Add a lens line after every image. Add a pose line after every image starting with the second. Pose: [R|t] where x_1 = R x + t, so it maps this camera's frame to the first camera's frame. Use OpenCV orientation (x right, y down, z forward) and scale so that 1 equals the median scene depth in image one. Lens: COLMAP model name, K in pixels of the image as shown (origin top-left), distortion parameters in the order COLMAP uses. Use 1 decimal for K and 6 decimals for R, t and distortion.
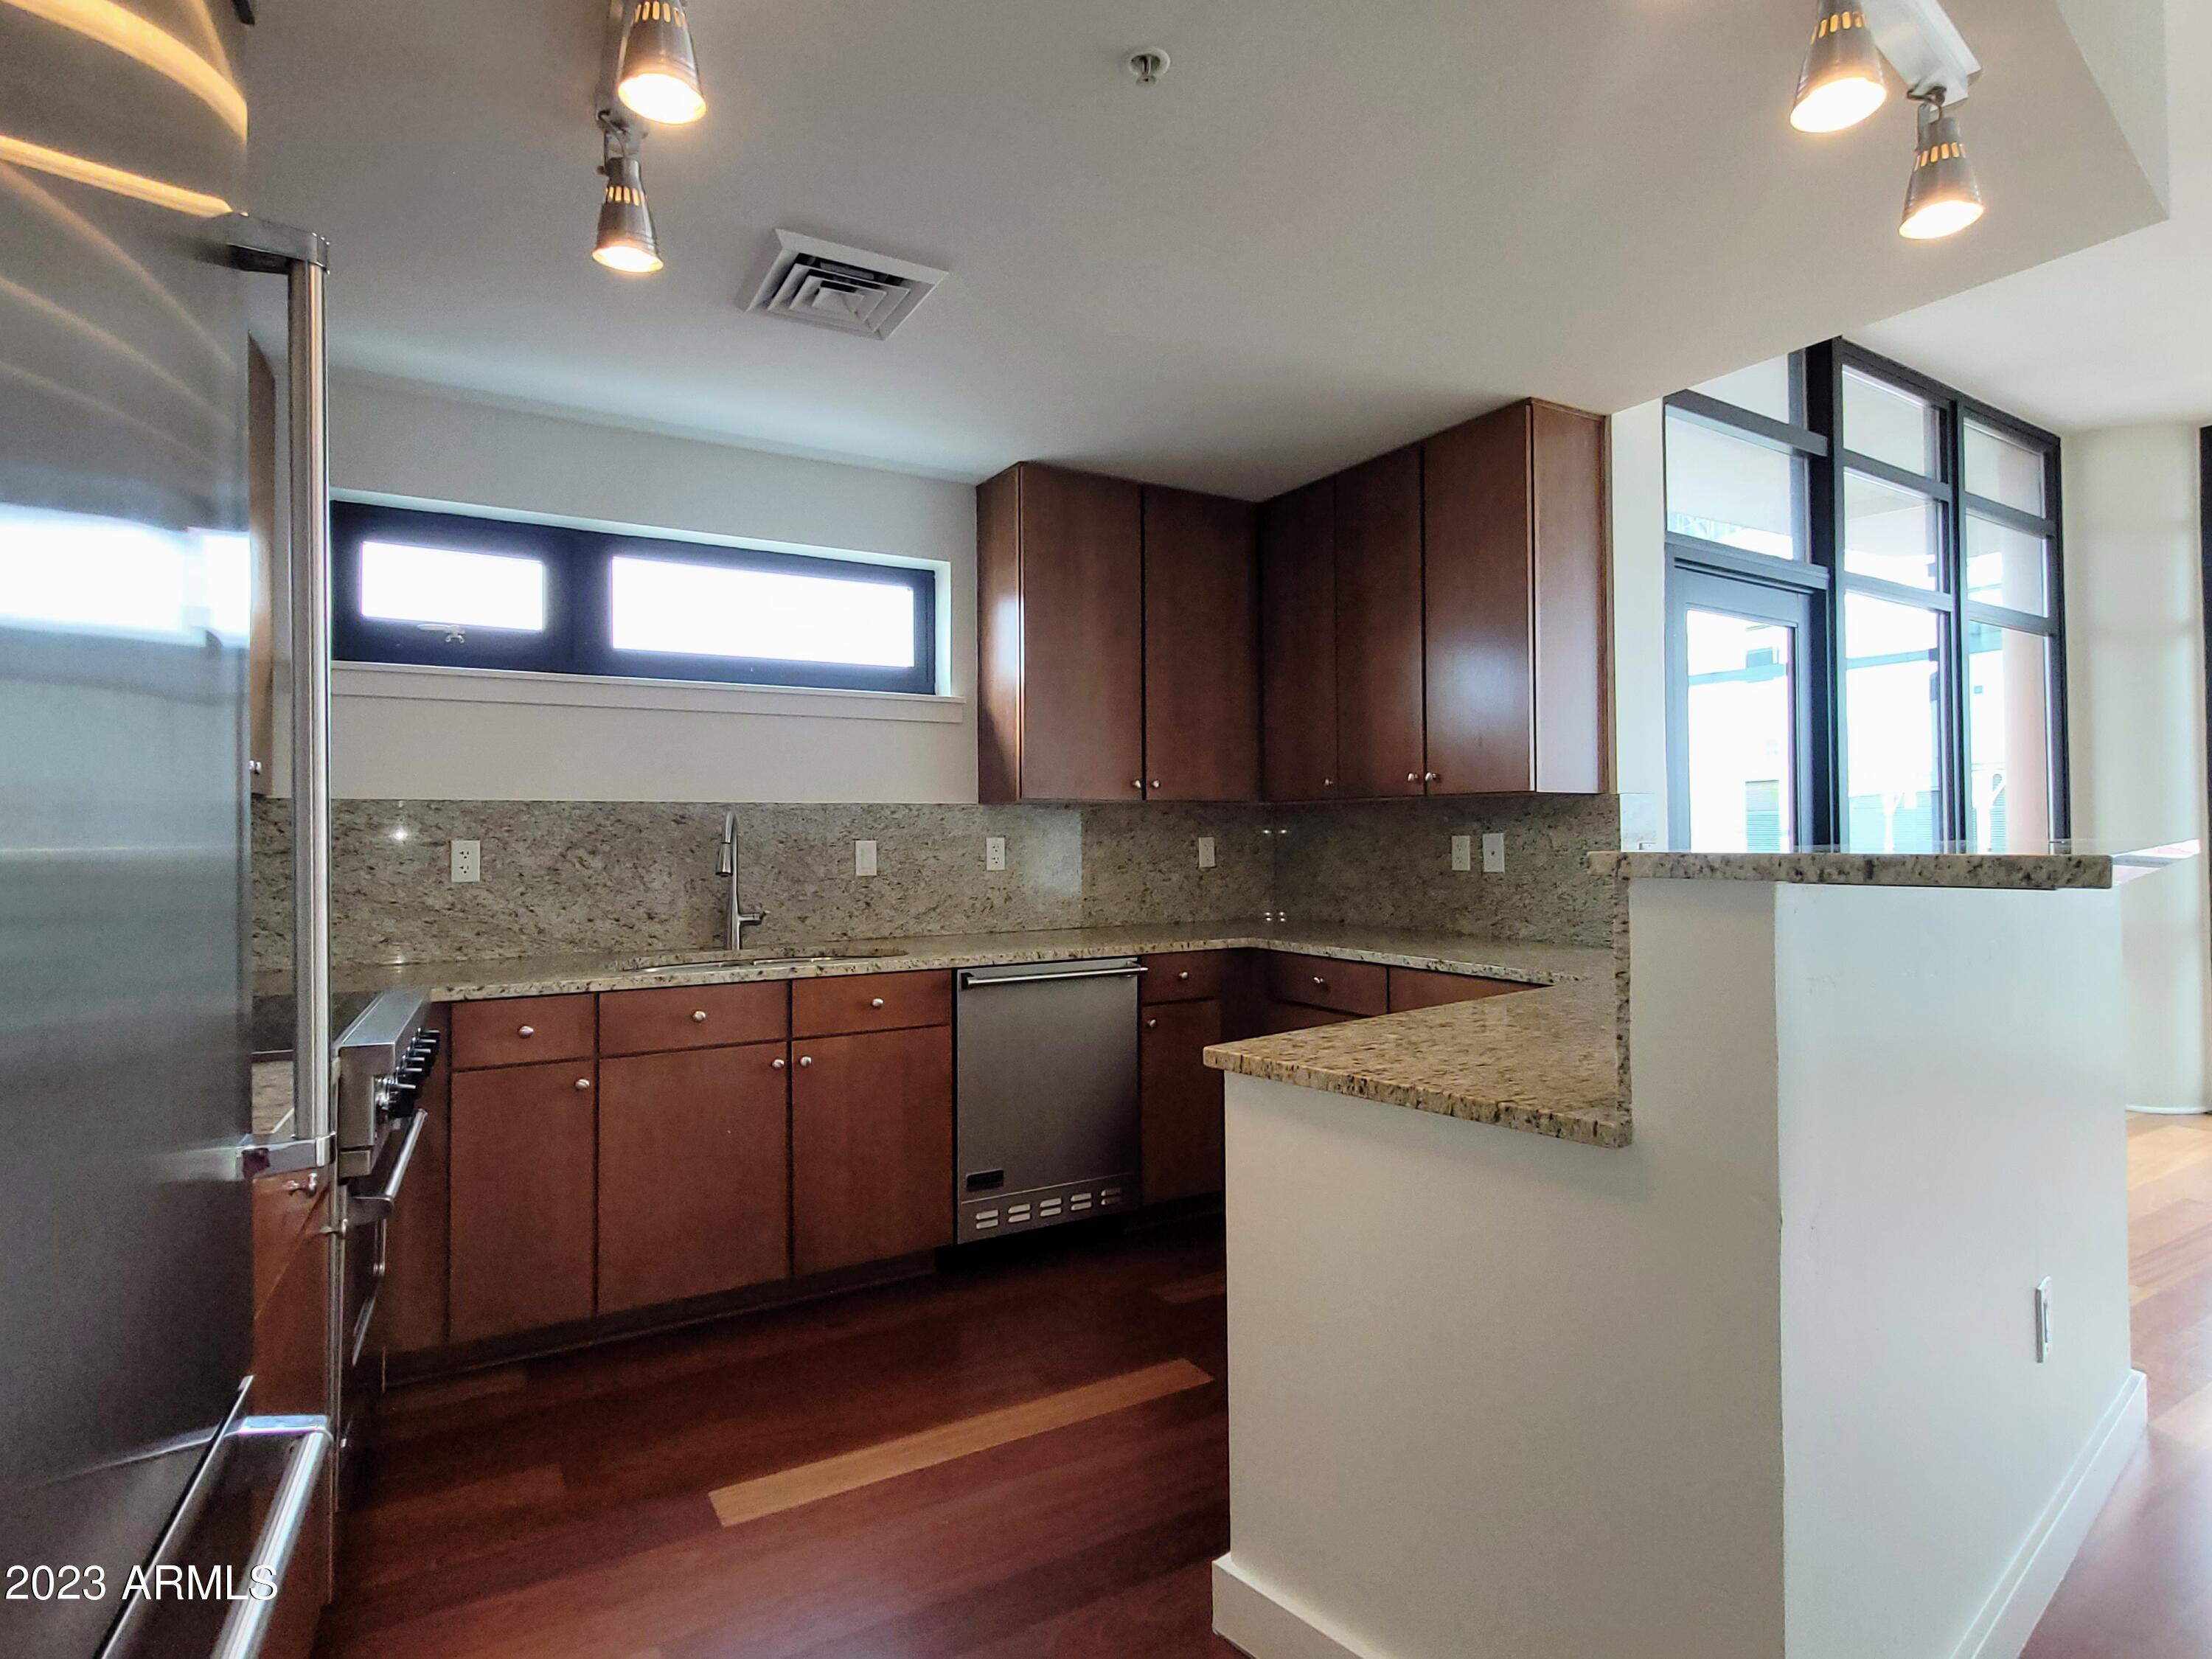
lens RADIAL K [[1170.1, 0, 1106.0], [0, 1170.1, 829.5], [0, 0, 1]] dist [0.000452, 0.000504]
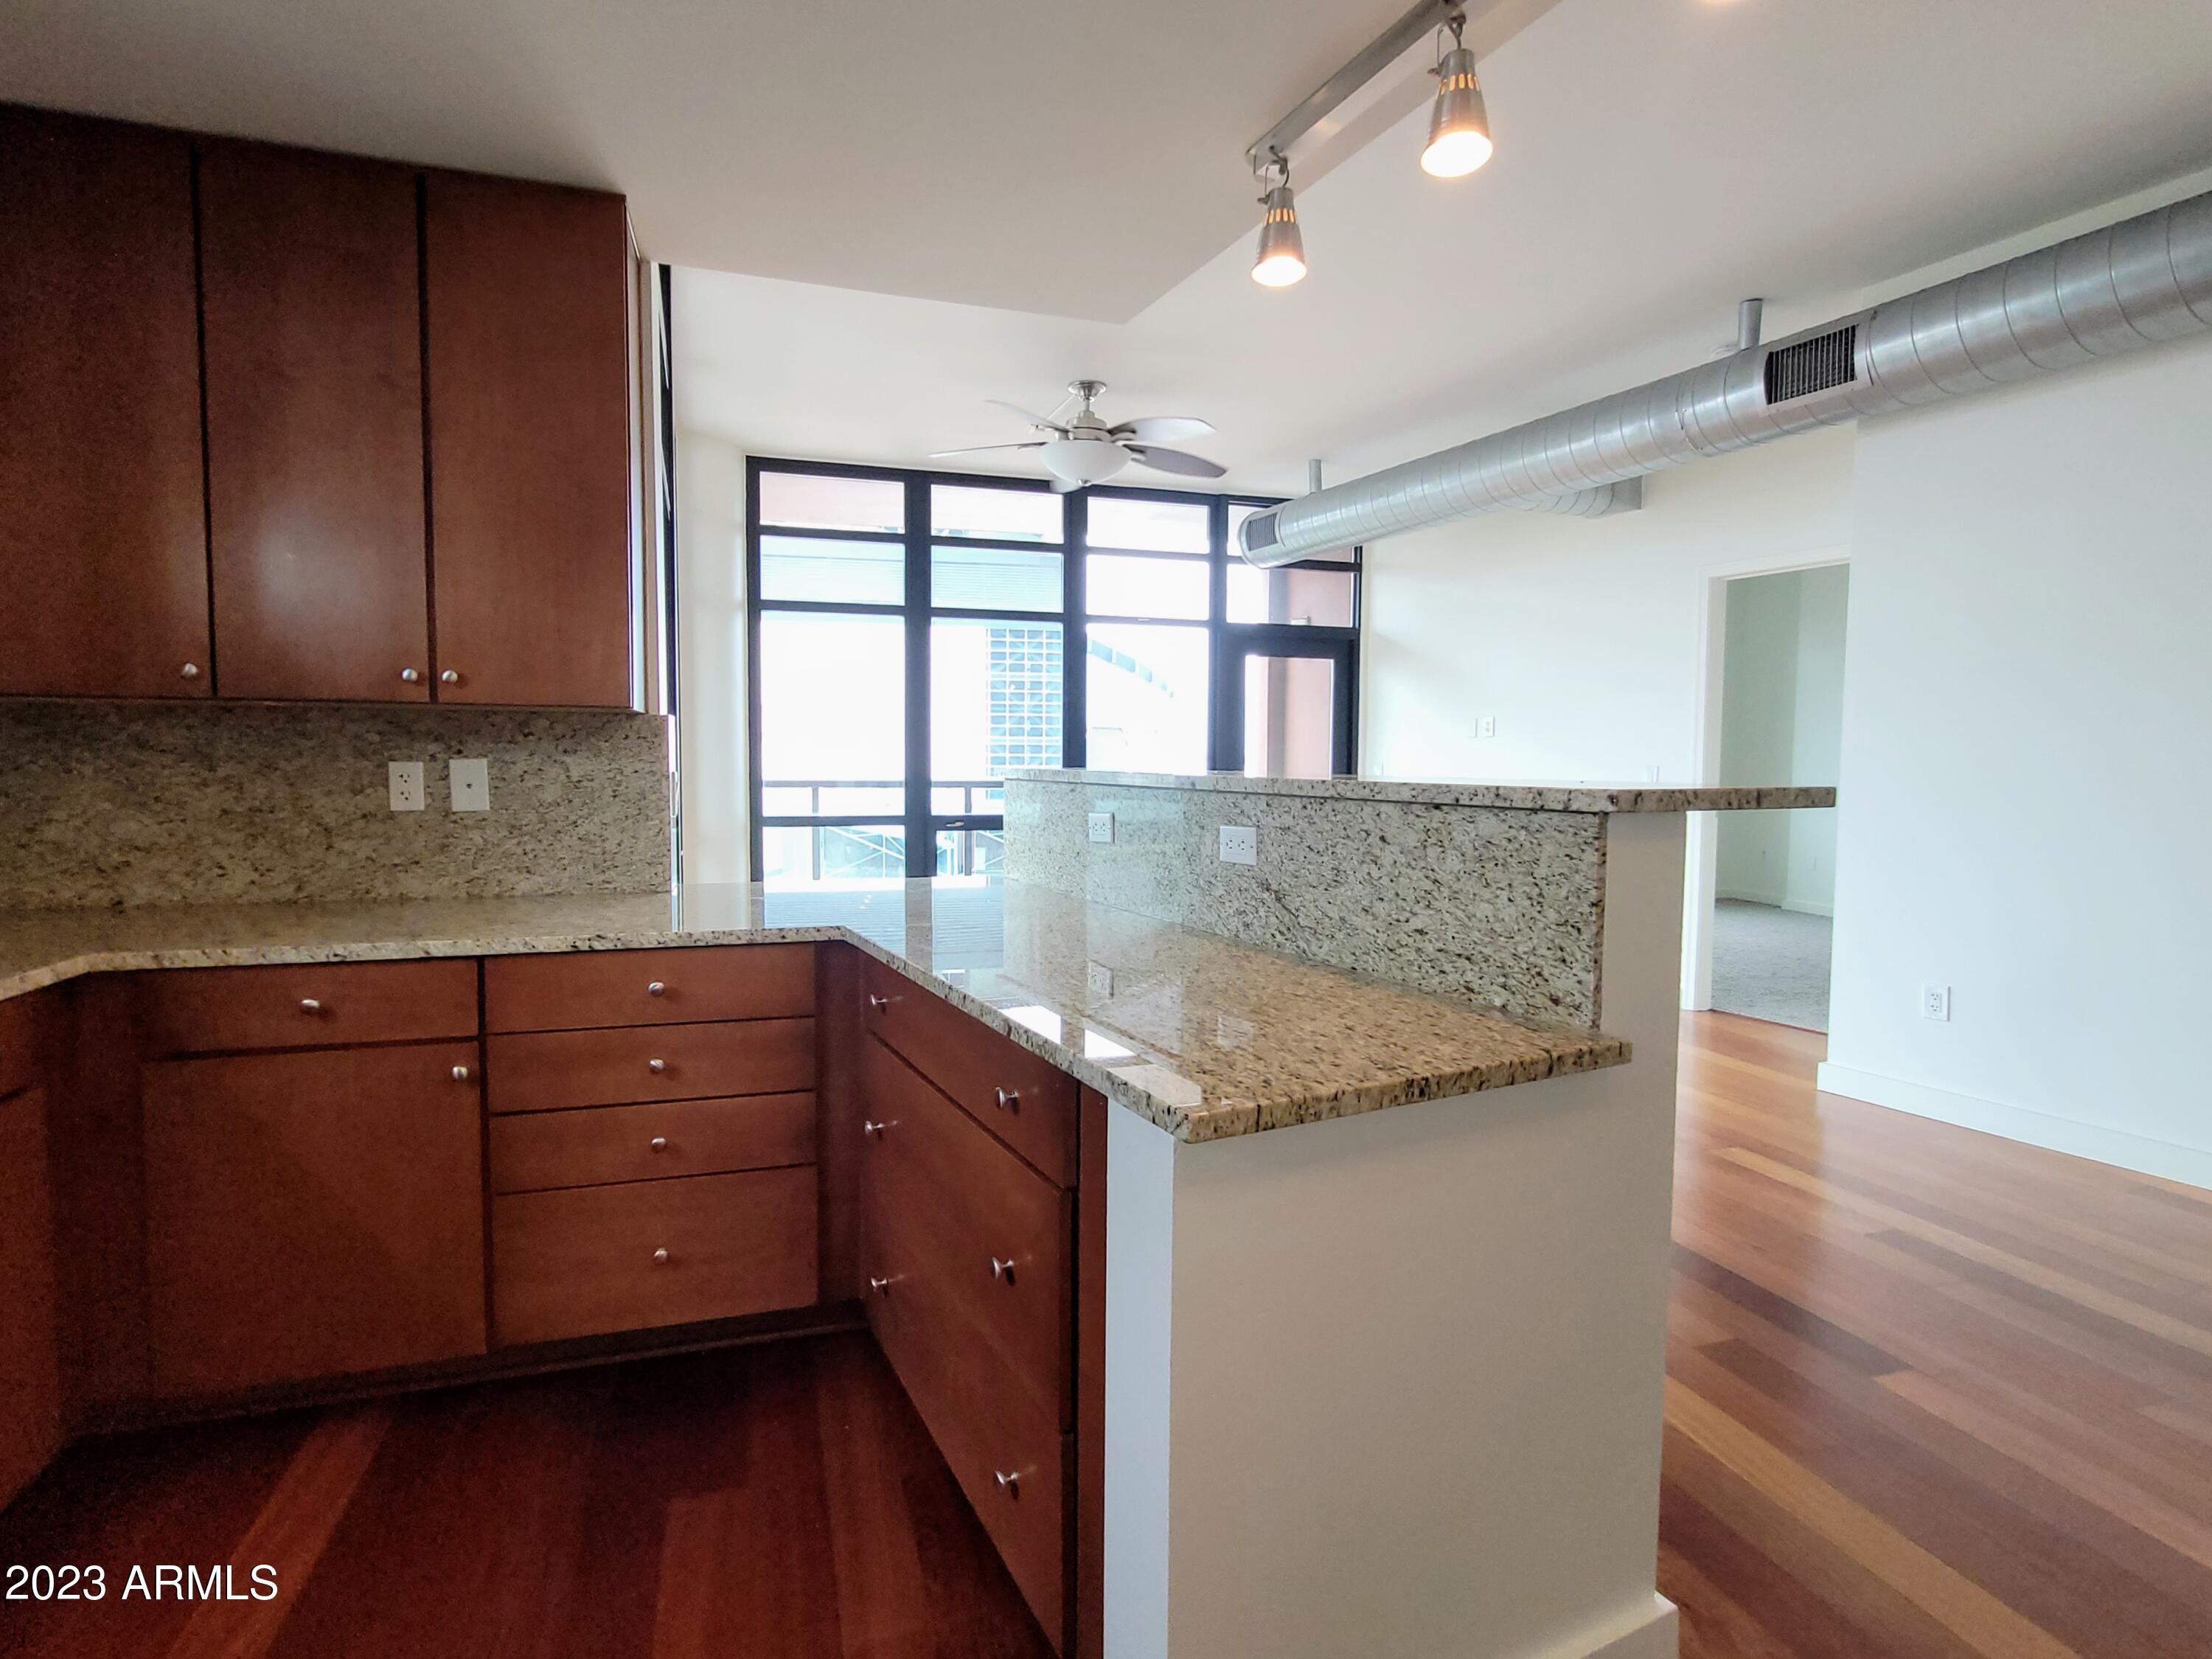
lens RADIAL K [[1075.3, 0, 1064.7], [0, 1075.3, 821.7], [0, 0, 1]] dist [0.000063, 0.000057]
pose [[0.252698, -0.050564, 0.966223, -0.246563], [-0.012281, 0.998385, 0.055459, 0.000385], [-0.967467, -0.025881, 0.251669, 0.479872]]
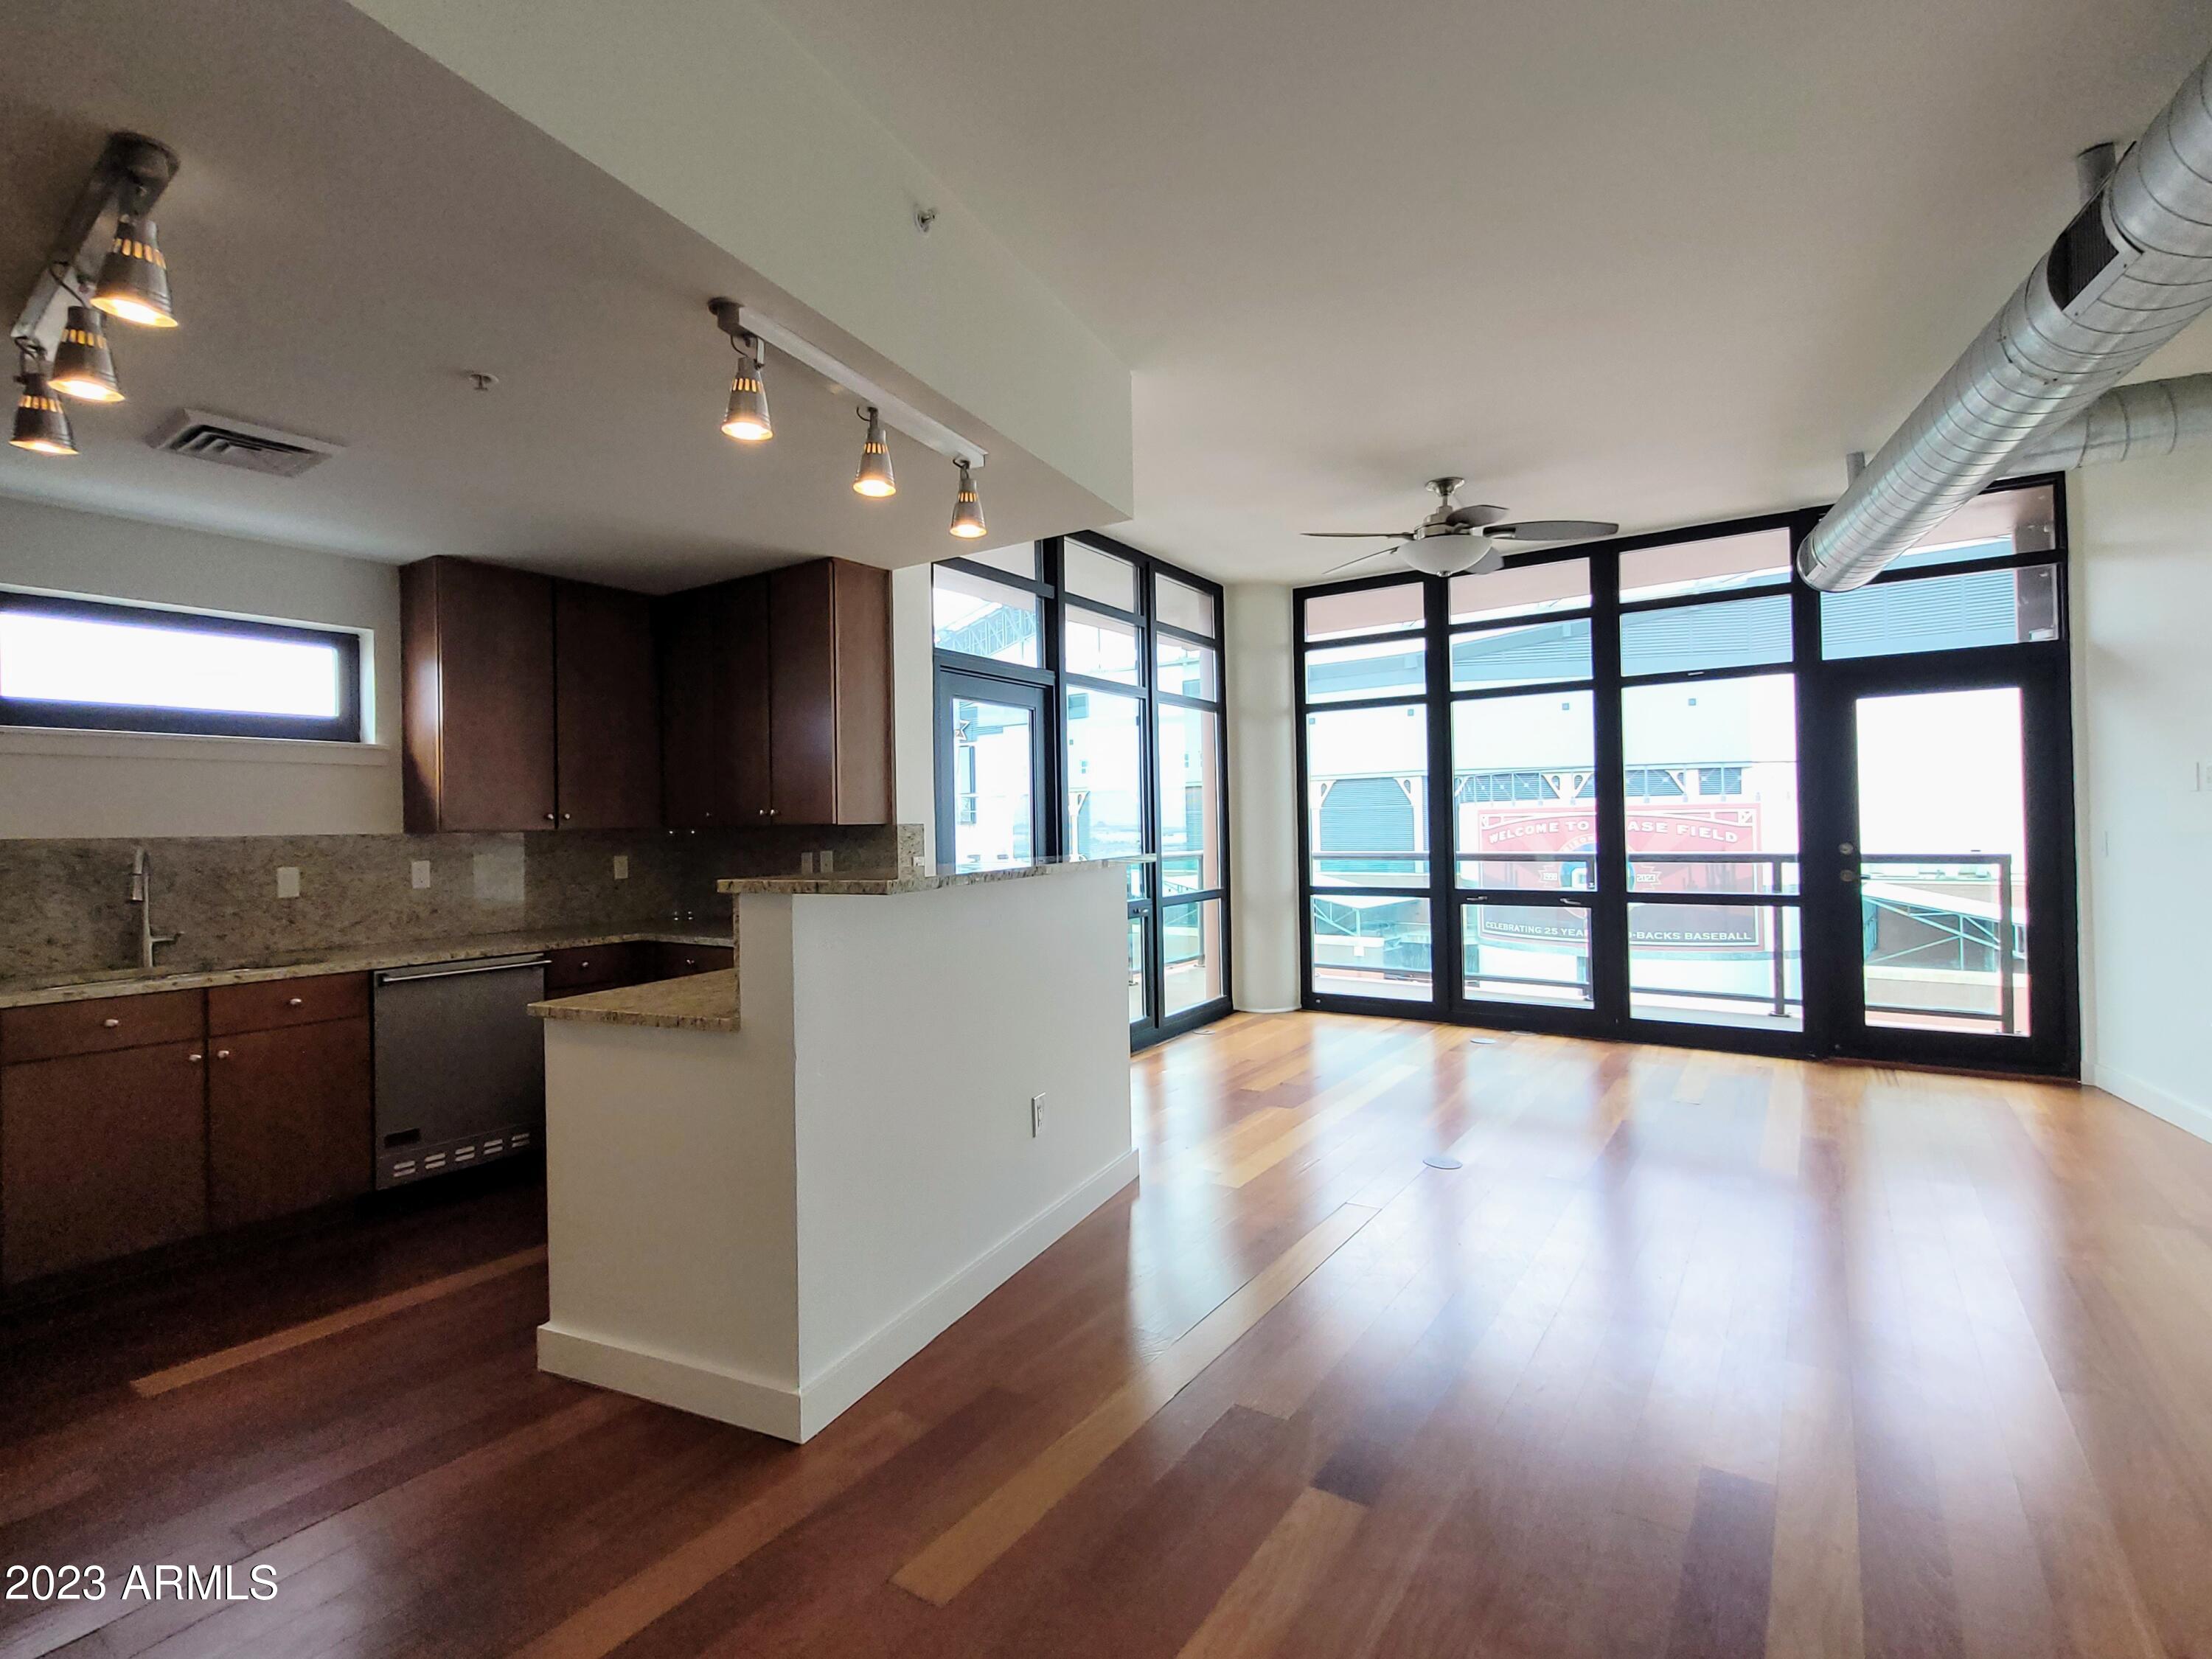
lens RADIAL K [[1056.8, 0, 1078.1], [0, 1056.8, 823.3], [0, 0, 1]] dist [0.000491, 0.000737]
pose [[0.912785, -0.008791, 0.408346, 0.090718], [0.011244, 0.999930, -0.003607, -0.023478], [-0.408286, 0.007883, 0.912820, -0.309428]]
